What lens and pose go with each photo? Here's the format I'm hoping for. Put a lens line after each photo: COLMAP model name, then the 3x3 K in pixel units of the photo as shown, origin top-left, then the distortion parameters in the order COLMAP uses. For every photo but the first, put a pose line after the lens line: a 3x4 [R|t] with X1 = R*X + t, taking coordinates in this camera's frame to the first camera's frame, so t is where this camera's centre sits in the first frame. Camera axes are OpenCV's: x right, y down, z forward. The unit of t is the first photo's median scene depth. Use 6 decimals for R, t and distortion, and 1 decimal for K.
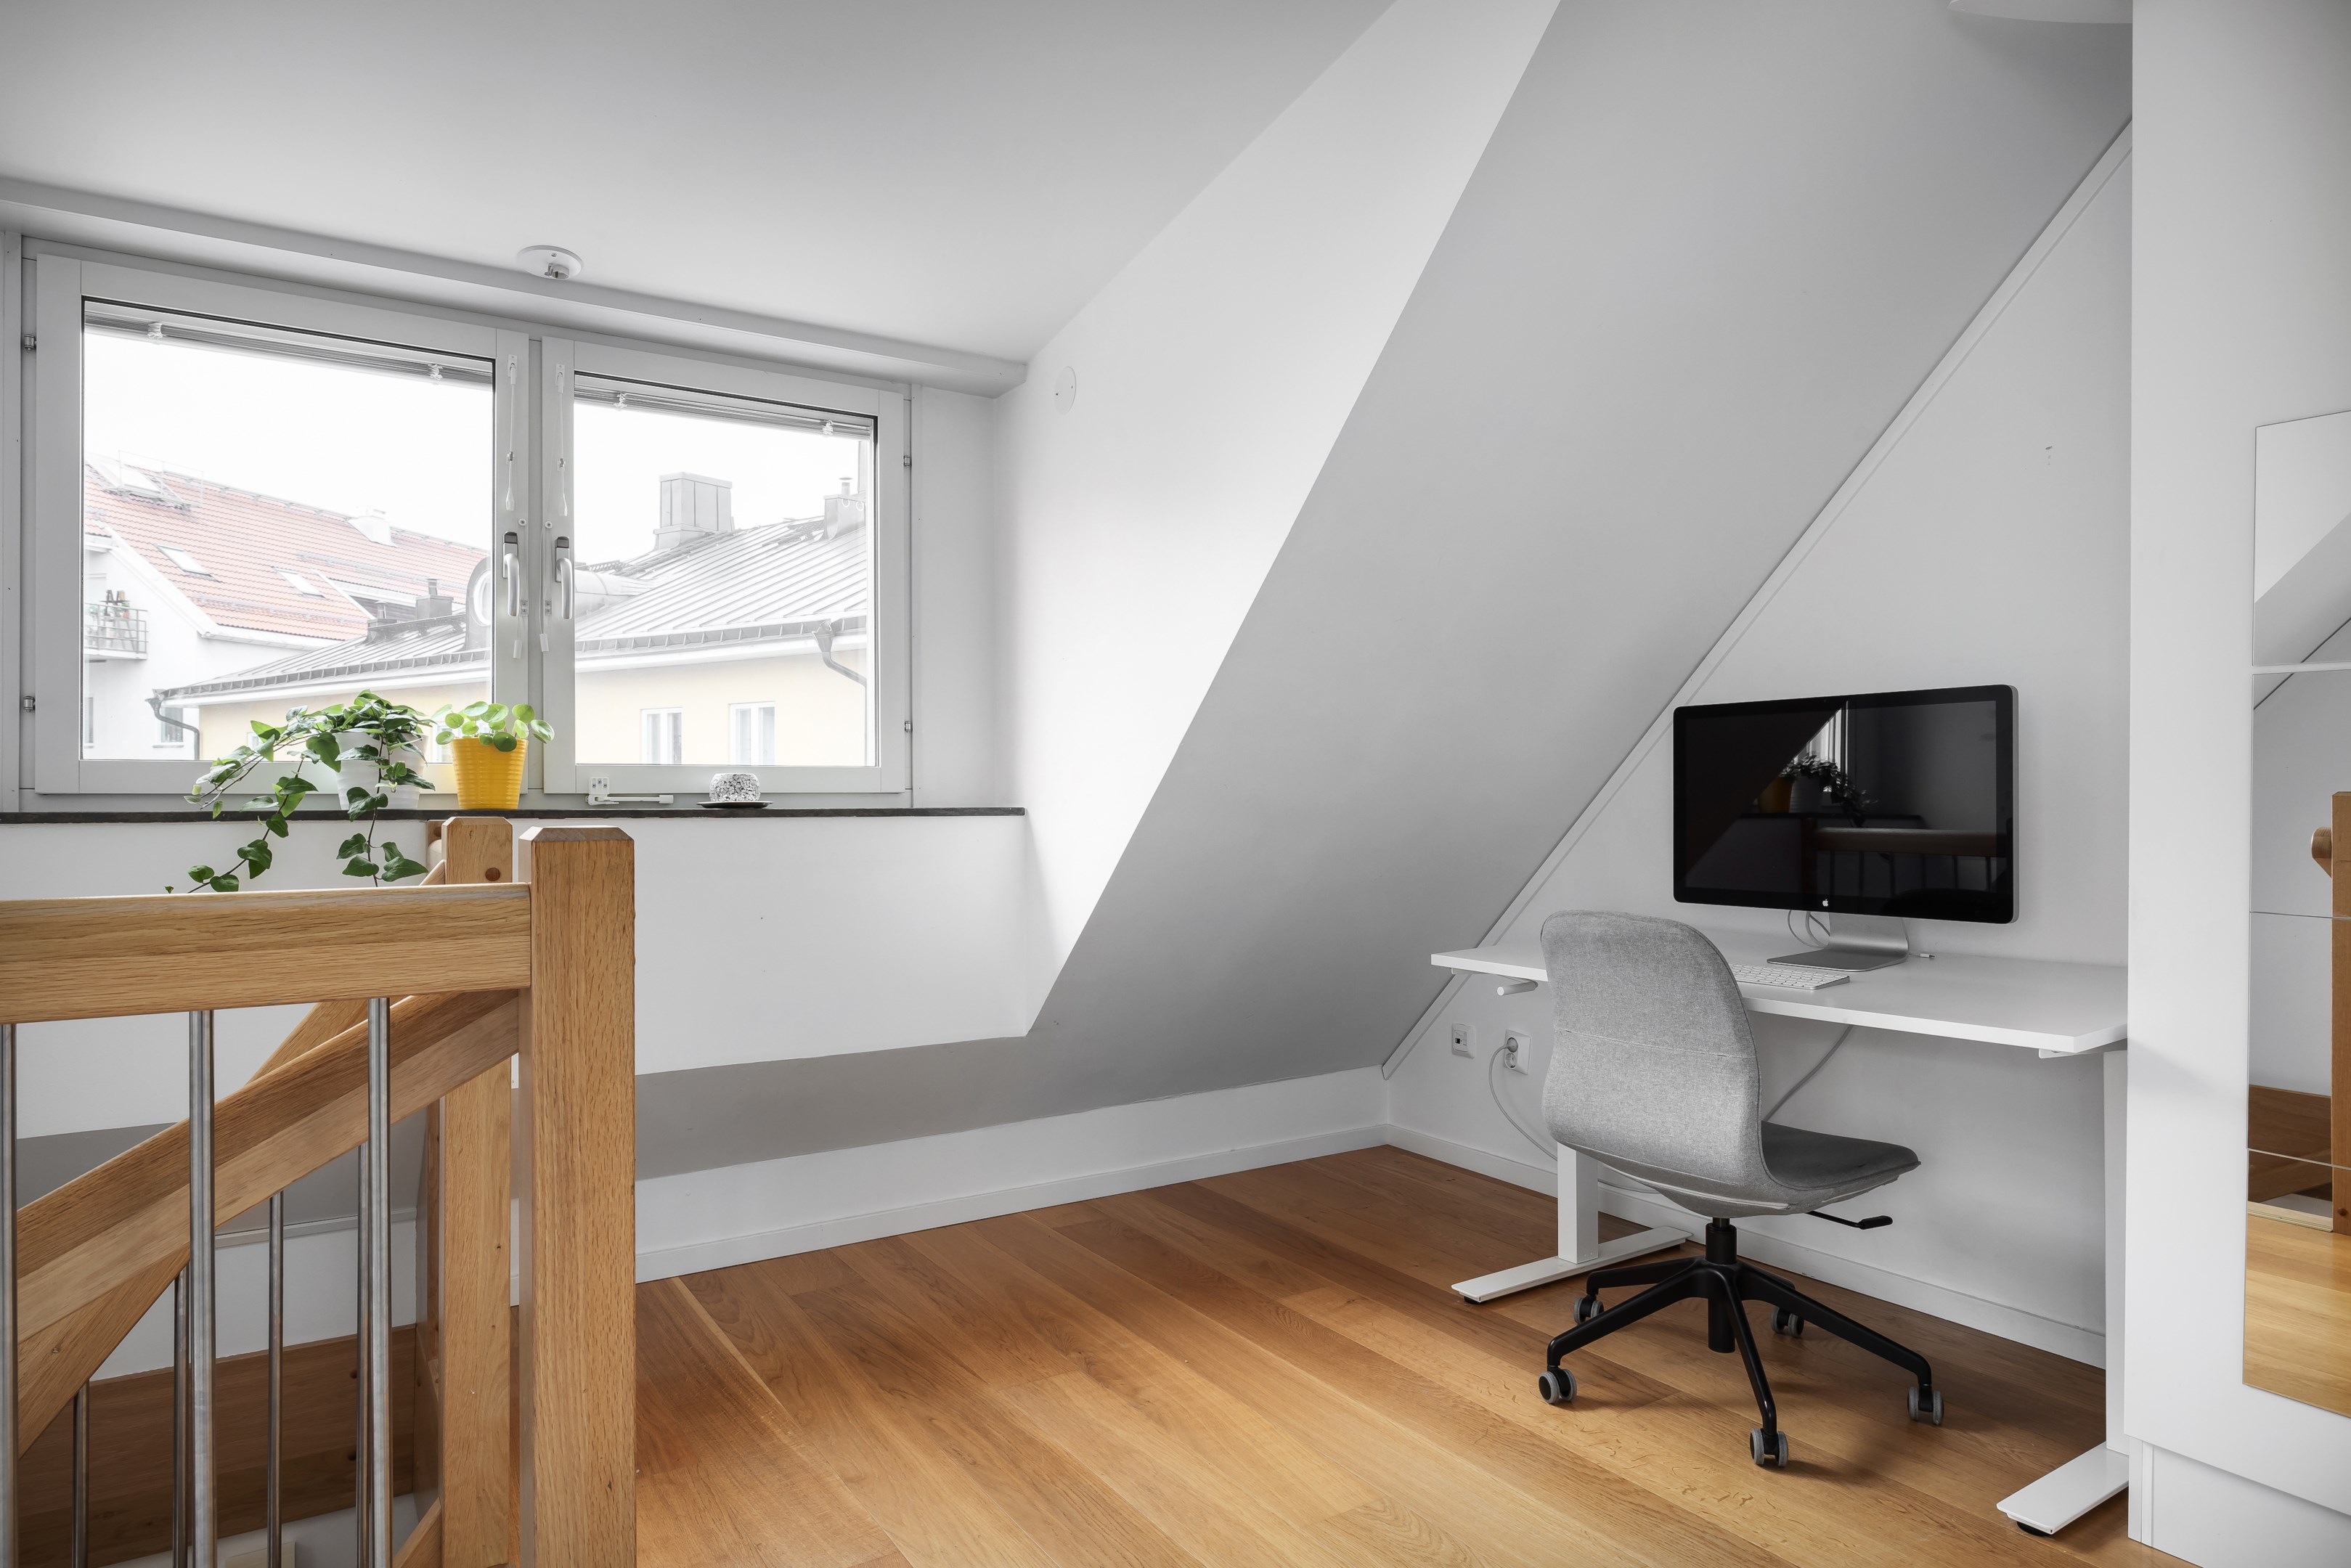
lens RADIAL K [[1402.6, 0, 1189.8], [0, 1402.6, 791.5], [0, 0, 1]] dist [0.001541, 0.000466]
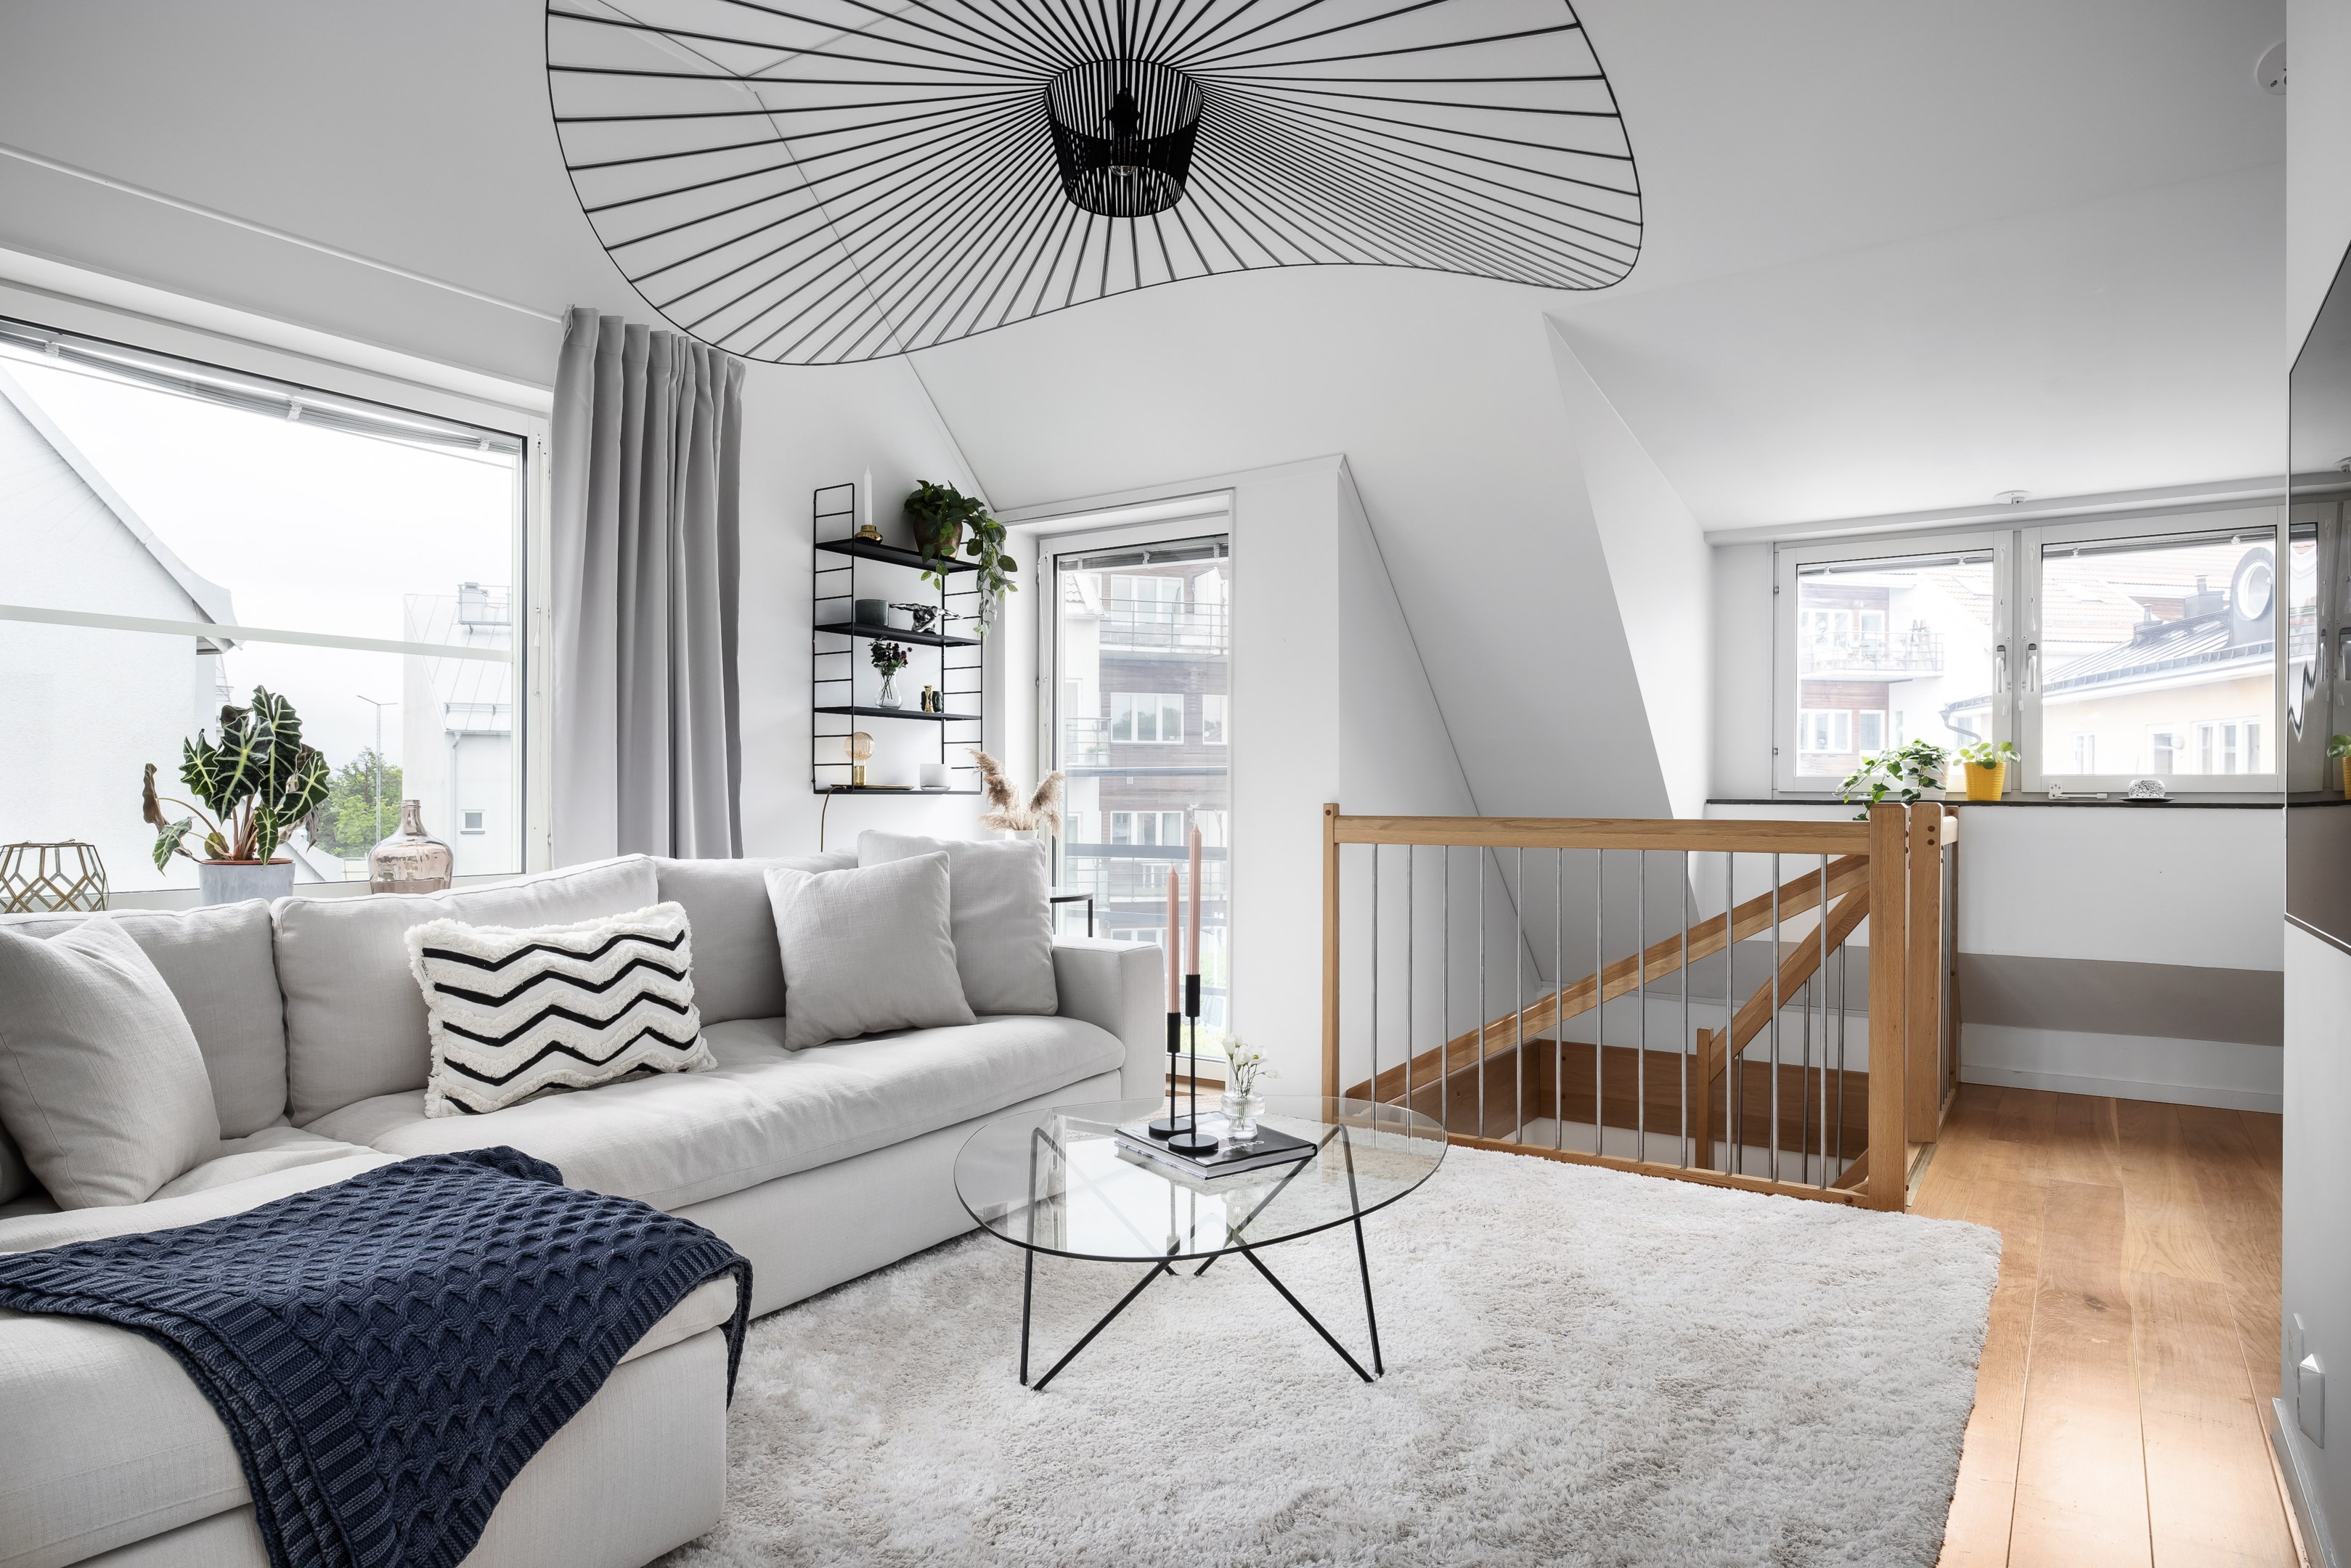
lens RADIAL K [[1402.6, 0, 1181.4], [0, 1402.6, 788.8], [0, 0, 1]] dist [0.001541, 0.000466]
pose [[0.413297, -0.000361, -0.910596, 0.709366], [-0.001035, 0.999999, -0.000866, -0.000230], [0.910596, 0.001300, 0.413297, -0.682234]]
